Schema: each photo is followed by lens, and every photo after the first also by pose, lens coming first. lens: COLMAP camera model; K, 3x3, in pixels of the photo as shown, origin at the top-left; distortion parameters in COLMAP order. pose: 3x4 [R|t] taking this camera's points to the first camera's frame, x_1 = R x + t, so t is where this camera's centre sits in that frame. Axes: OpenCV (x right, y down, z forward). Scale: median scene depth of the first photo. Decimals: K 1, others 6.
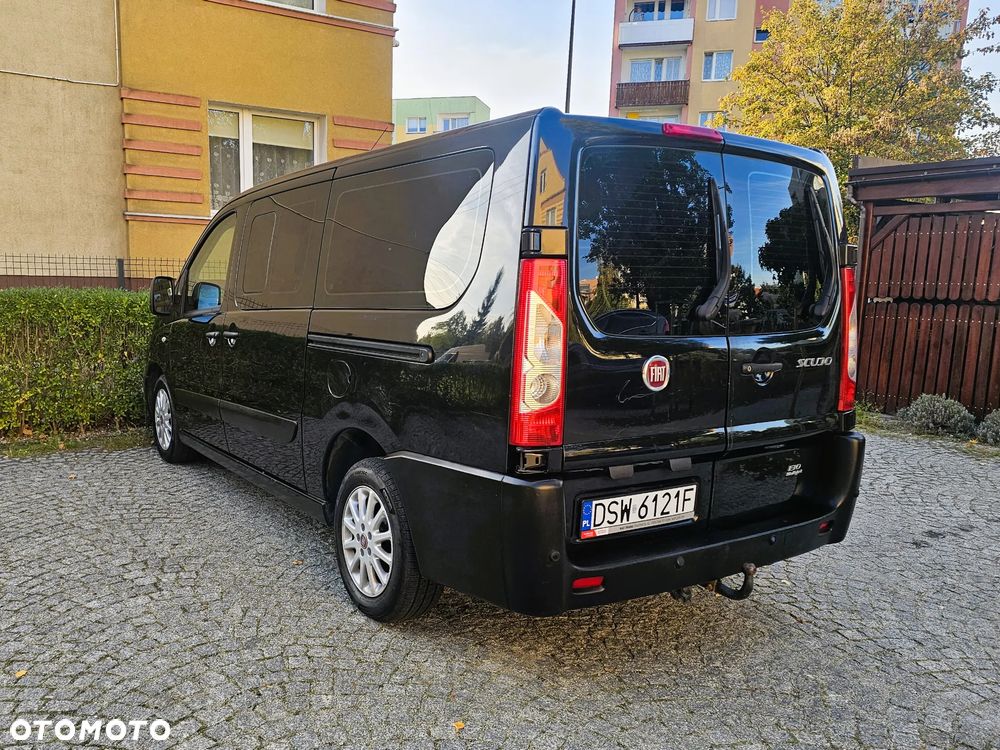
lens RADIAL K [[833.8, 0, 531.0], [0, 833.8, 403.6], [0, 0, 1]] dist [0.032524, -0.017100]
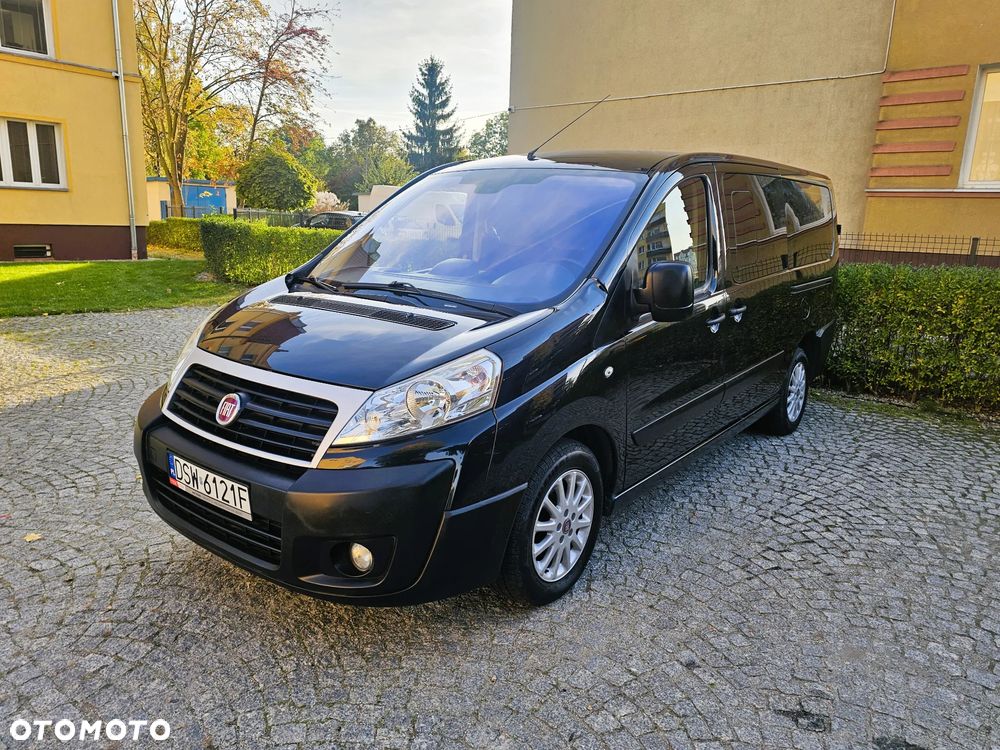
lens RADIAL K [[696.9, 0, 496.4], [0, 696.9, 366.5], [0, 0, 1]] dist [0.050070, -0.033554]
pose [[0.311088, 0.182400, -0.932714, 0.277962], [-0.161706, 0.977258, 0.137178, -0.052546], [0.936523, 0.108151, 0.333508, 0.276530]]
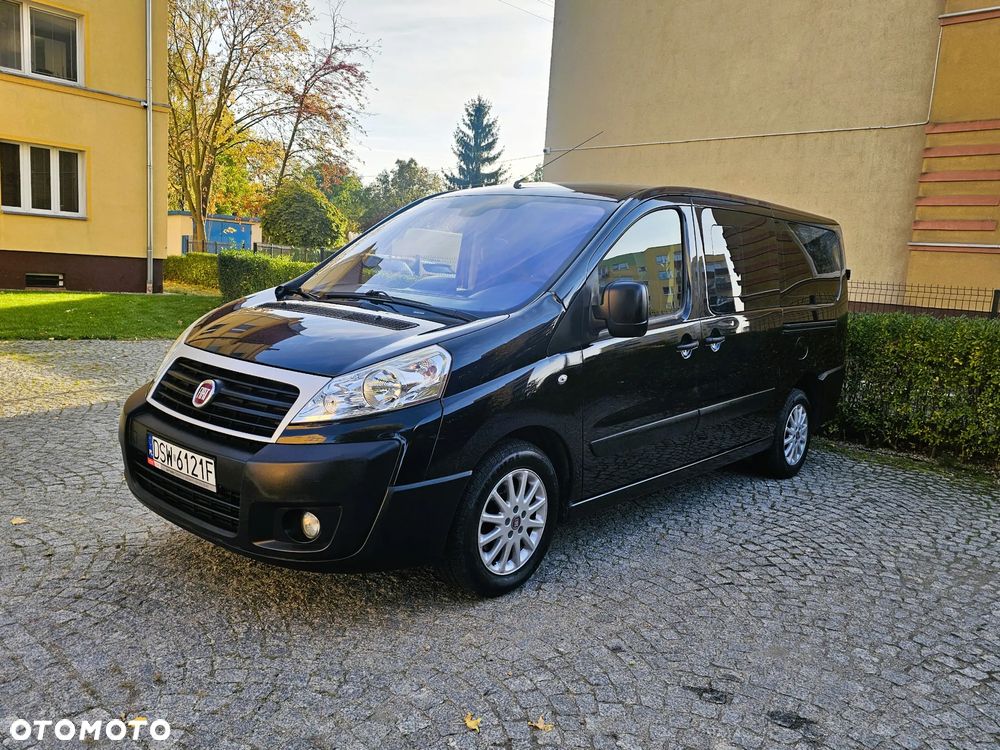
lens RADIAL K [[769.6, 0, 516.5], [0, 769.6, 373.8], [0, 0, 1]] dist [0.065368, -0.056732]
pose [[0.277252, 0.124475, -0.952700, 0.336124], [-0.198917, 0.977525, 0.069830, -0.041418], [0.939980, 0.170148, 0.295781, 0.294681]]
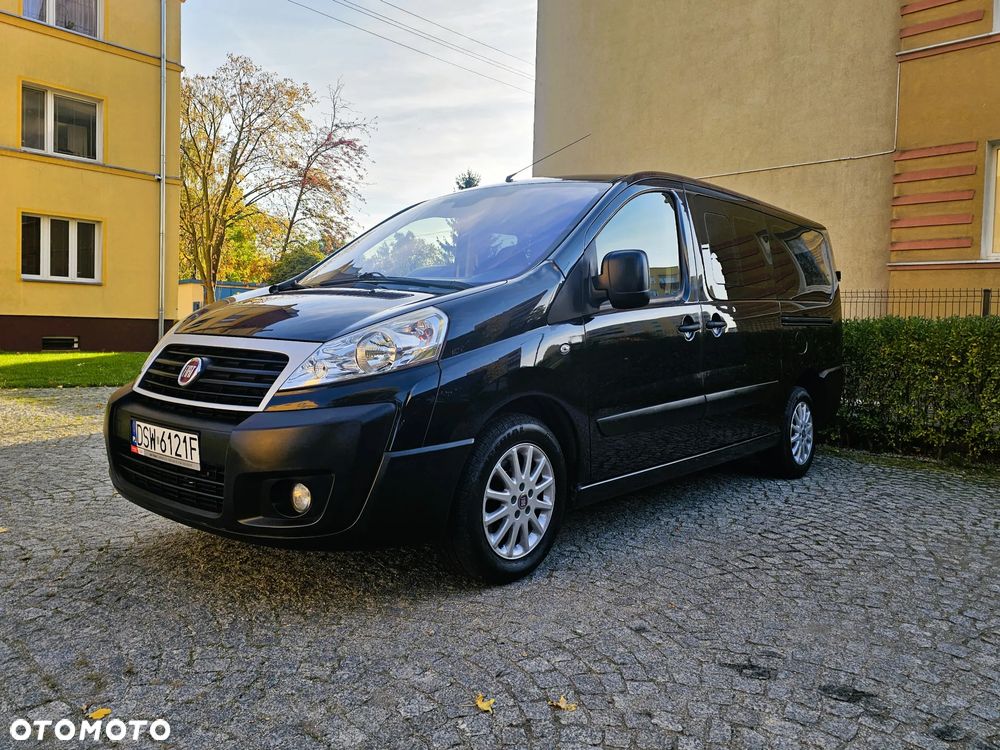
lens RADIAL K [[732.9, 0, 505.5], [0, 732.9, 346.9], [0, 0, 1]] dist [0.054404, -0.040750]
pose [[0.272227, 0.007568, -0.962203, 0.311757], [-0.160931, 0.986242, -0.037774, -0.007840], [0.948680, 0.165132, 0.269700, 0.306009]]
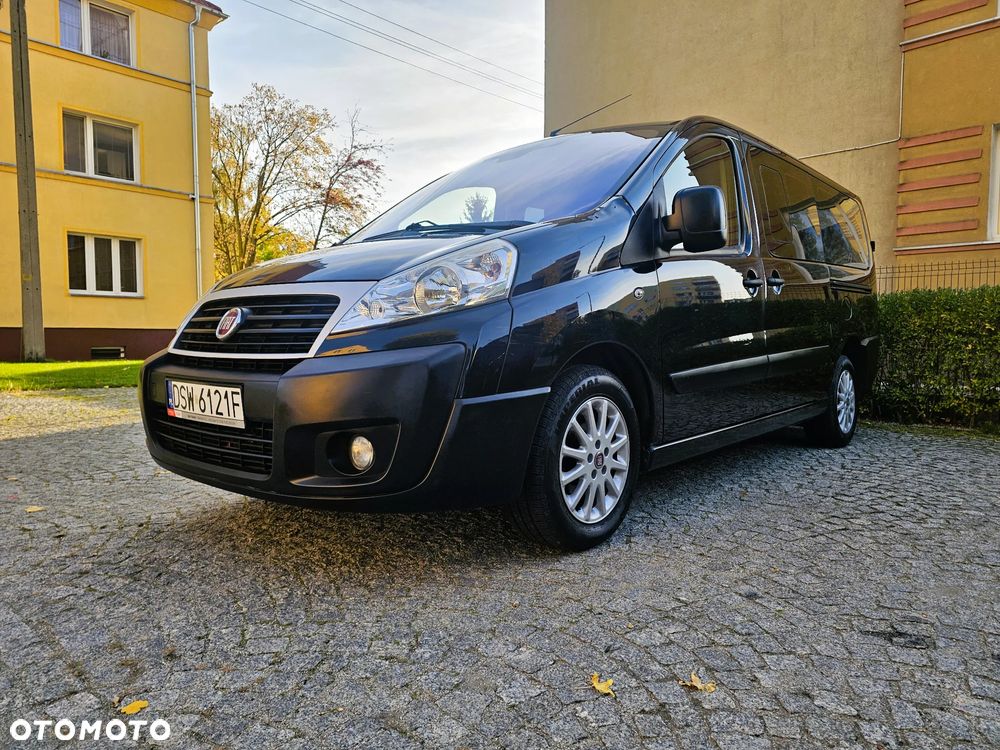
lens RADIAL K [[664.3, 0, 506.9], [0, 664.3, 371.9], [0, 0, 1]] dist [0.046296, -0.030218]
pose [[0.264322, 0.025646, -0.964093, 0.258859], [-0.135180, 0.990763, -0.010706, 0.014351], [0.954914, 0.133156, 0.265348, 0.302203]]
